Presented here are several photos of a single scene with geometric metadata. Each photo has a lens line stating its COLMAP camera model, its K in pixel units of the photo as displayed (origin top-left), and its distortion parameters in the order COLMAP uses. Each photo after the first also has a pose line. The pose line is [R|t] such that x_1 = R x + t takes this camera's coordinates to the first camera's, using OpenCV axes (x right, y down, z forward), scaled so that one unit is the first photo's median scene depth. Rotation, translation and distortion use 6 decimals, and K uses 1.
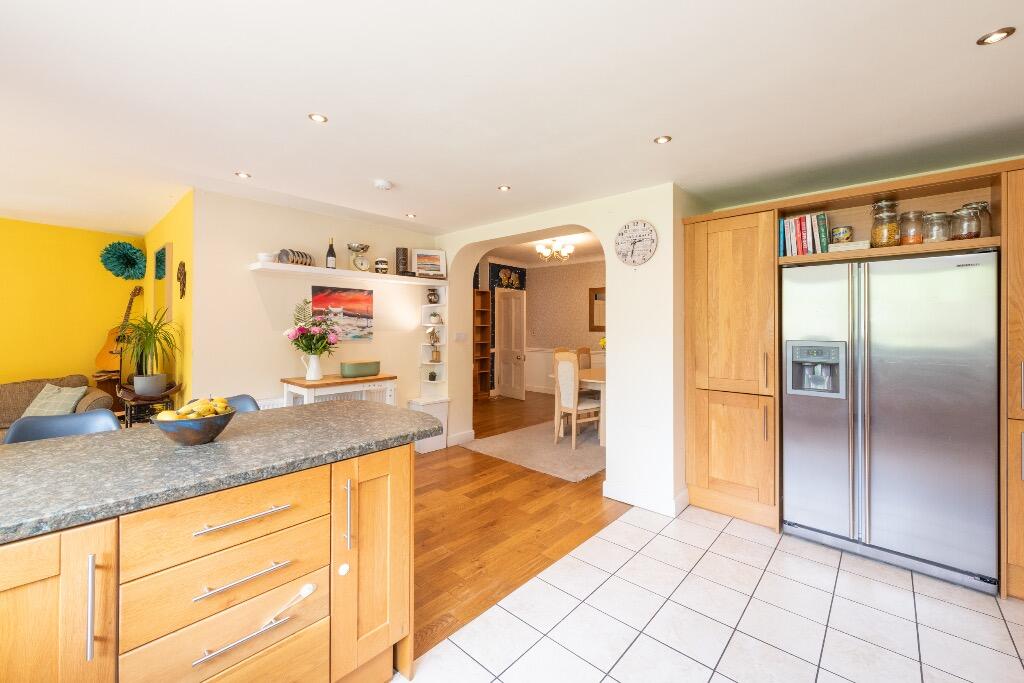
lens RADIAL K [[418.4, 0, 511.9], [0, 418.4, 323.2], [0, 0, 1]] dist [0.000649, 0.000031]
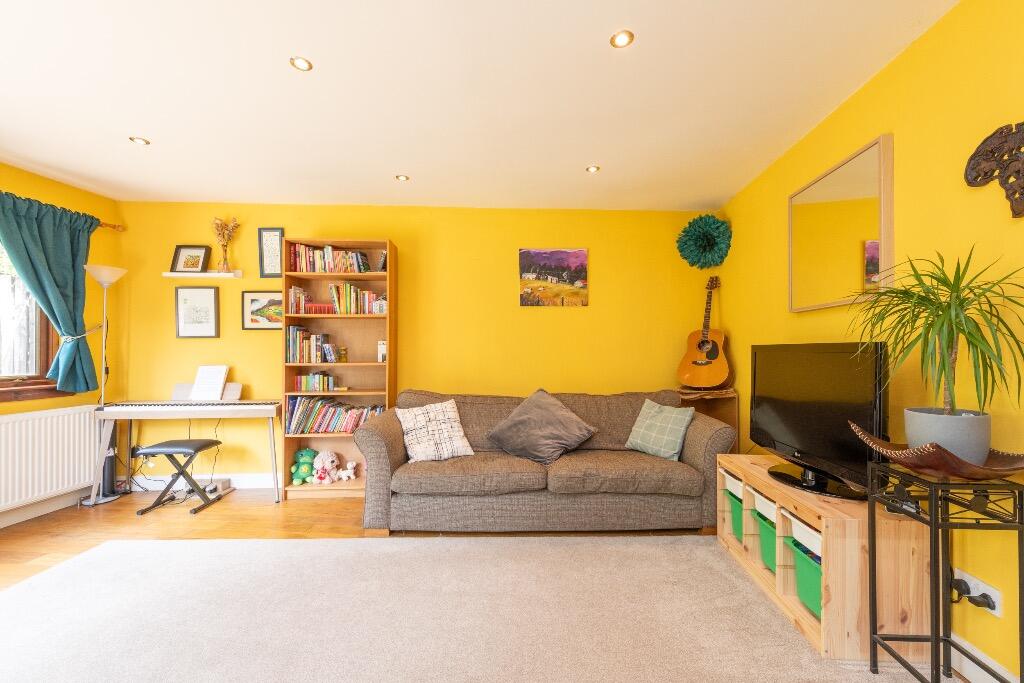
lens RADIAL K [[403.5, 0, 510.6], [0, 403.5, 349.3], [0, 0, 1]] dist [-0.001215, -0.000073]
pose [[0.585451, -0.009990, -0.810646, -0.638670], [0.010730, 0.999932, -0.004574, 0.050850], [0.810637, -0.006020, 0.585518, 0.344948]]
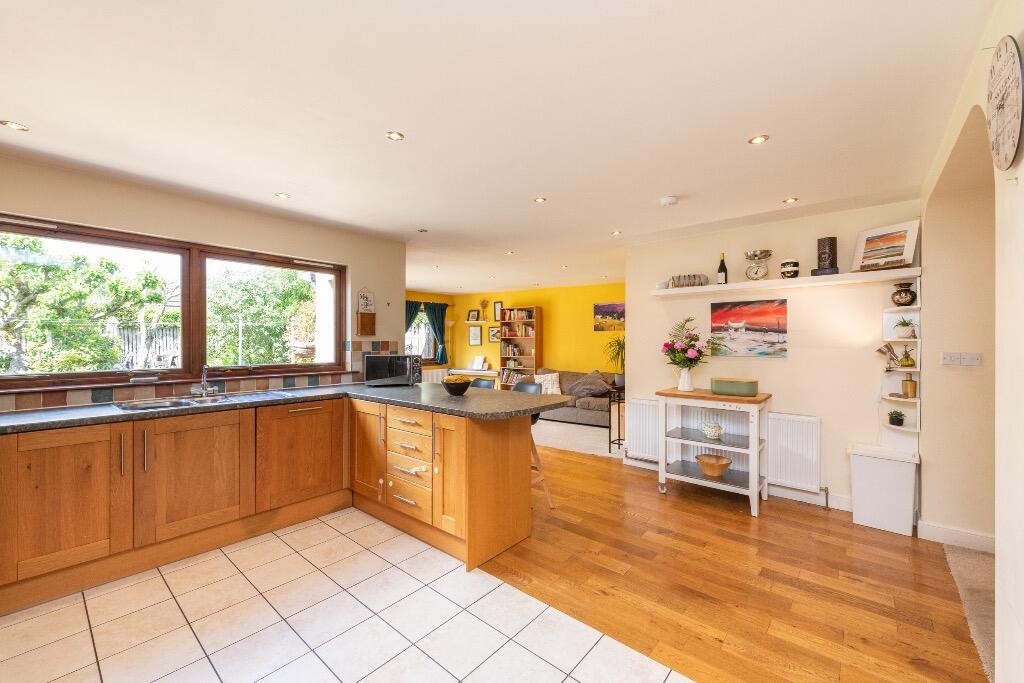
lens RADIAL K [[407.4, 0, 512.0], [0, 407.4, 341.5], [0, 0, 1]] dist [0.000396, 0.000023]
pose [[0.024274, -0.003704, -0.999698, 0.500791], [0.006596, 0.999972, -0.003545, 0.006238], [0.999684, -0.006508, 0.024298, 0.451540]]
